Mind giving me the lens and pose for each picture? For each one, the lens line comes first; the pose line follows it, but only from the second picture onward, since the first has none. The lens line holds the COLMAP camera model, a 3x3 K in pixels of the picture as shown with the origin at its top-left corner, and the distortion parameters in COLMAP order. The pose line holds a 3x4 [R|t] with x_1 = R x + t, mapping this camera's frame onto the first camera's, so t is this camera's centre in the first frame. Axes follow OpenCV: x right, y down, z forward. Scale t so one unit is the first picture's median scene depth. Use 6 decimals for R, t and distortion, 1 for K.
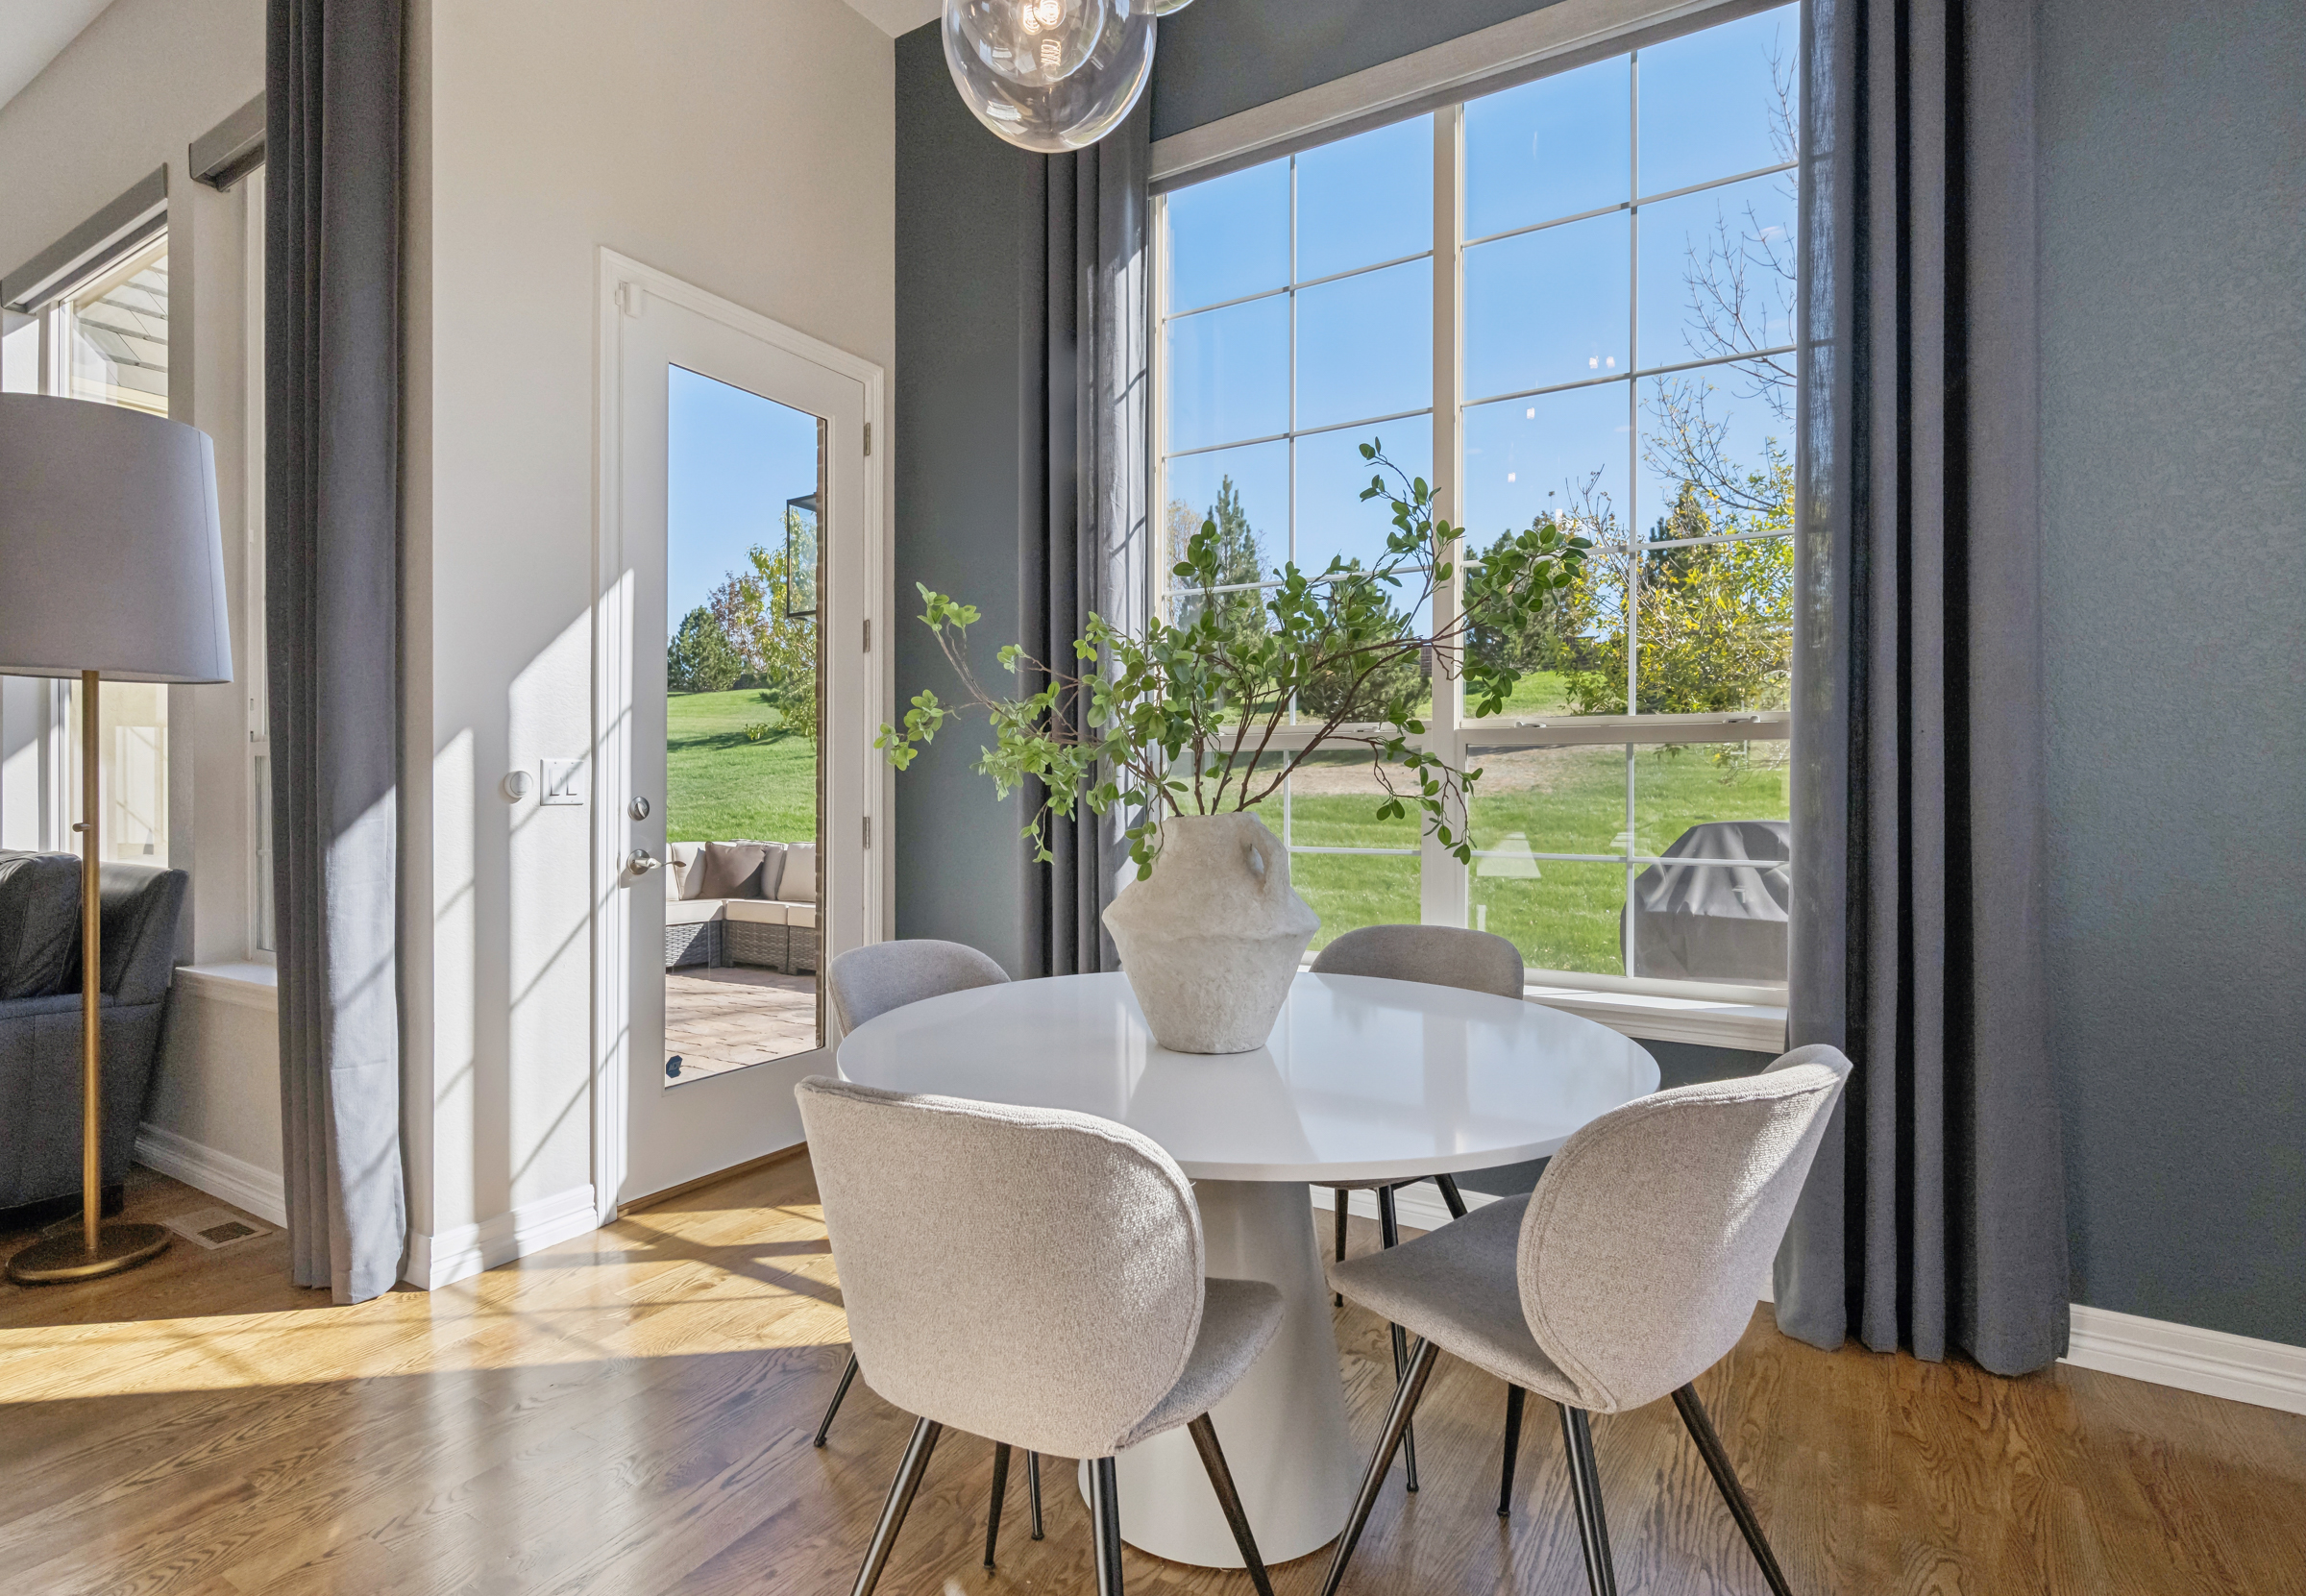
lens RADIAL K [[1129.3, 0, 1145.0], [0, 1129.3, 790.3], [0, 0, 1]] dist [0.004827, 0.000262]
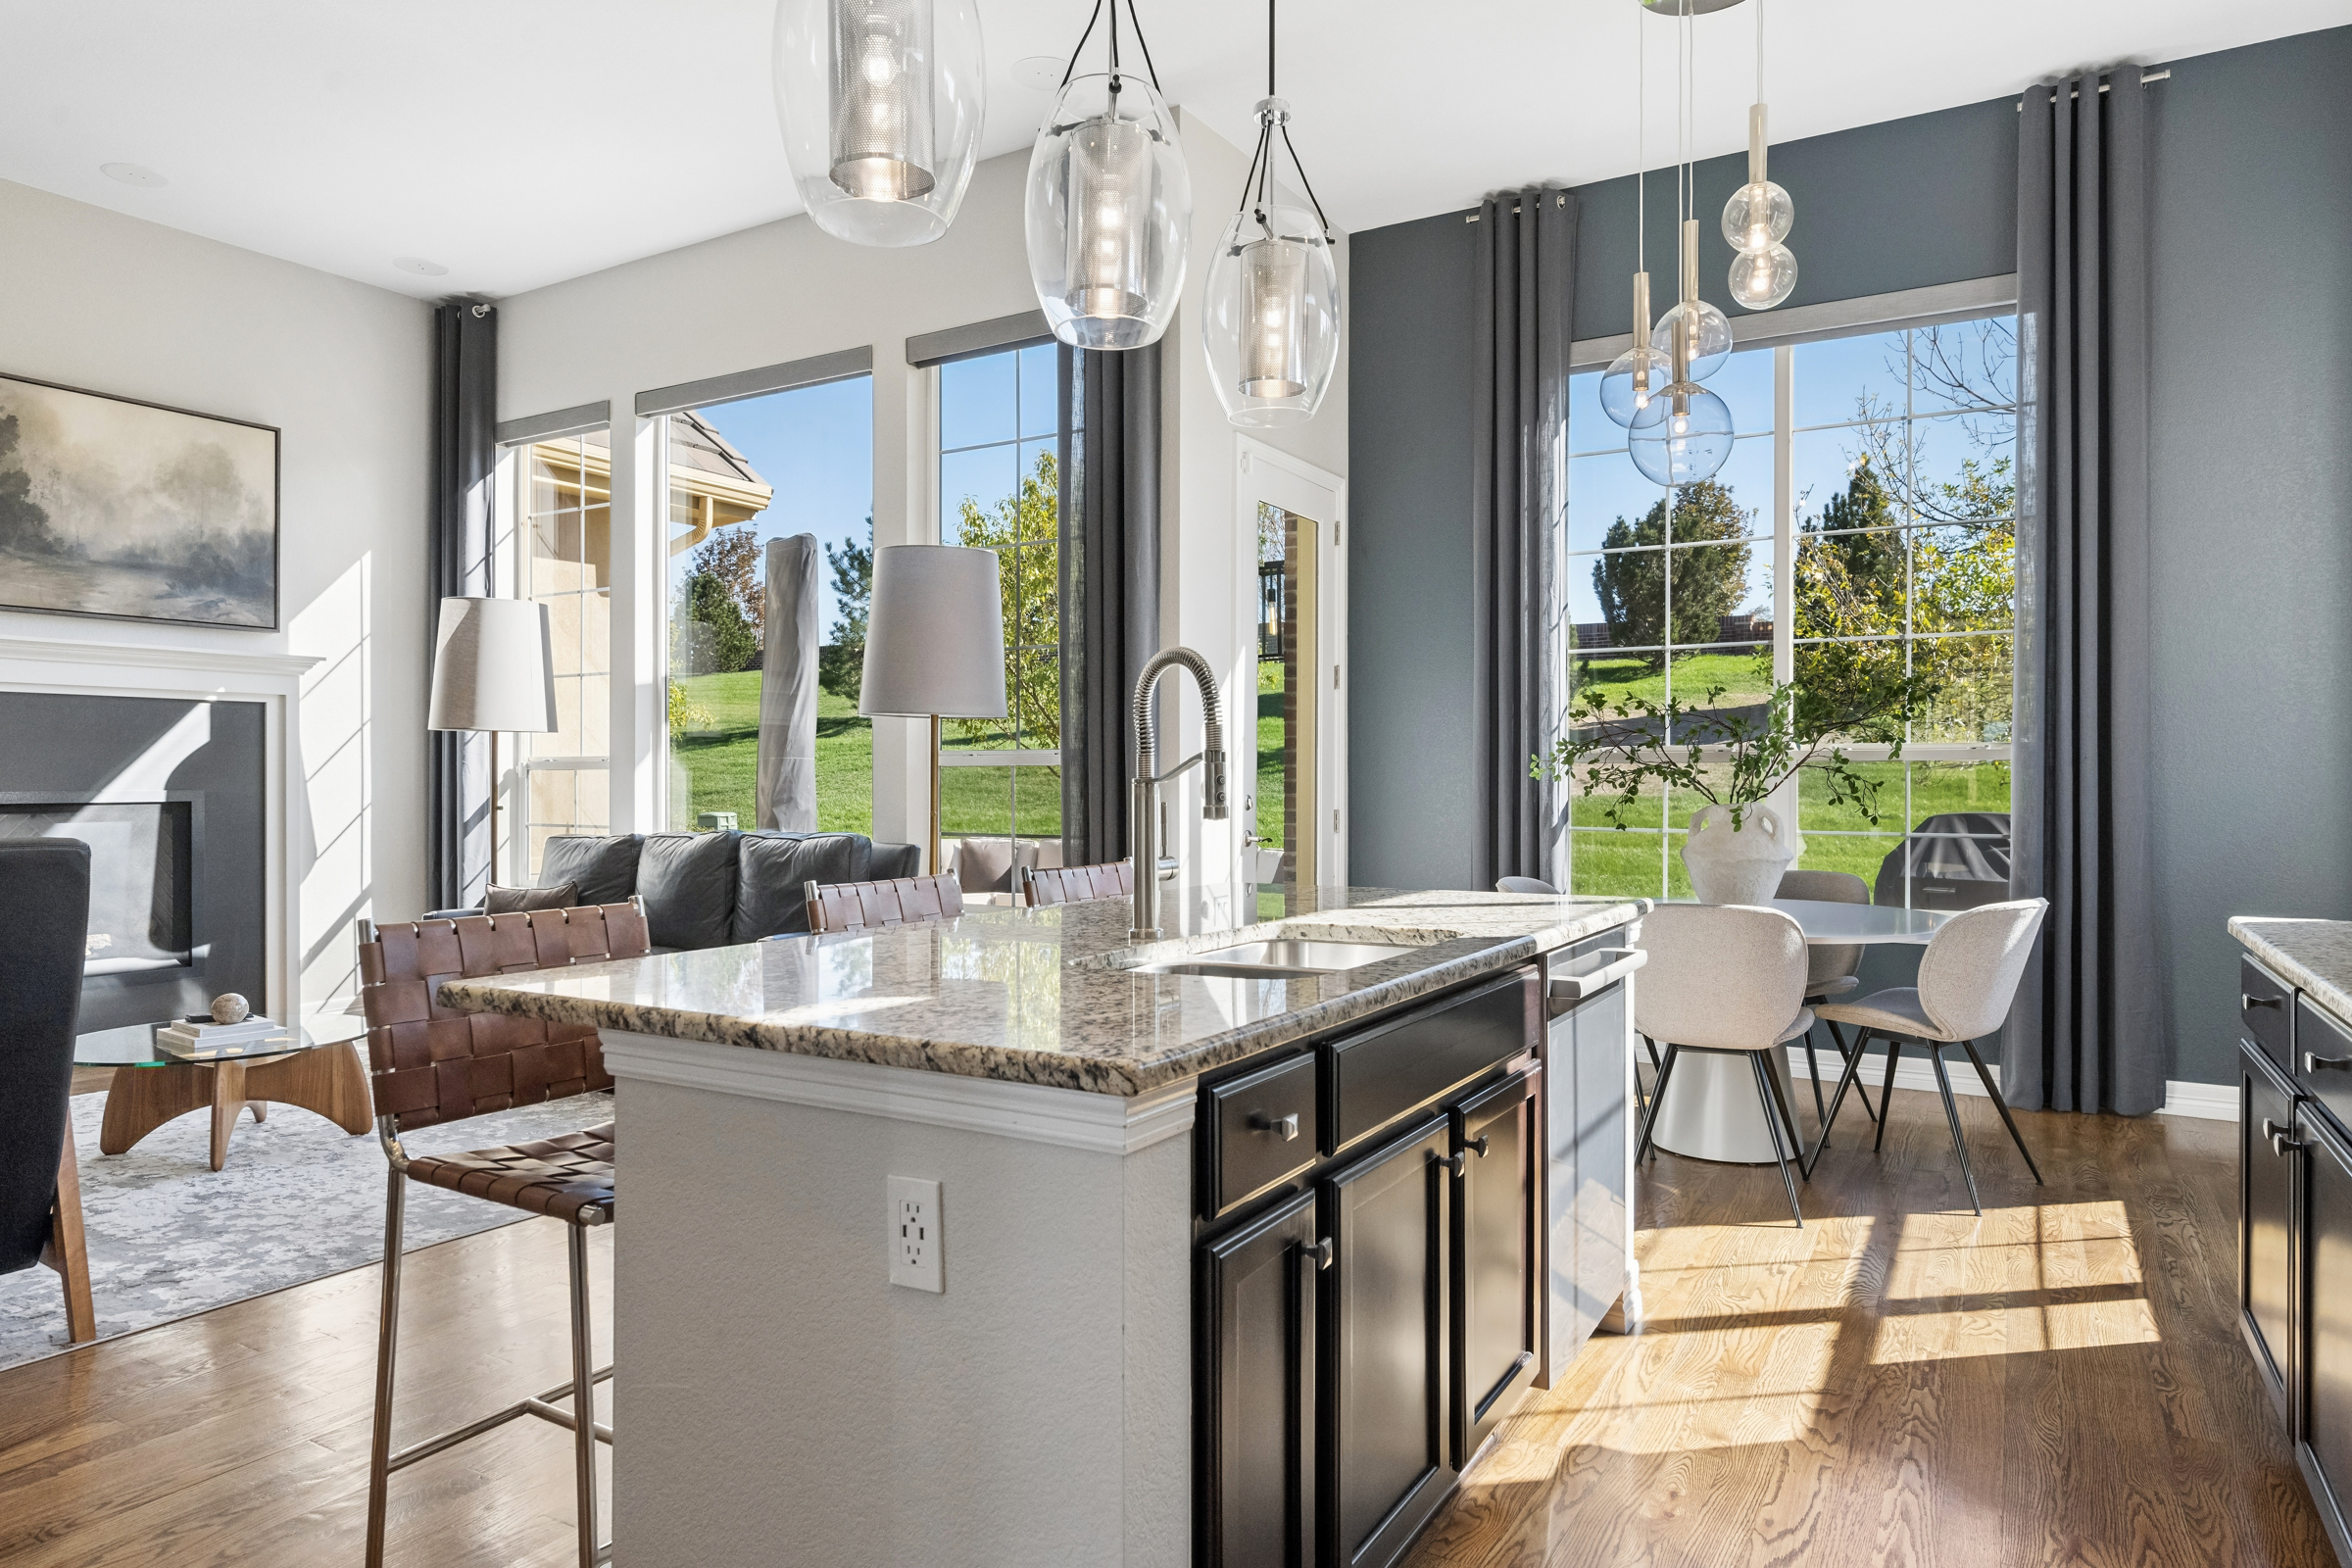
lens RADIAL K [[1454.6, 0, 1178.4], [0, 1454.6, 788.8], [0, 0, 1]] dist [0.002023, 0.002157]
pose [[0.999678, -0.000542, 0.025373, -0.497896], [0.000541, 1.000000, 0.000048, -0.002523], [-0.025373, -0.000034, 0.999678, -0.782544]]
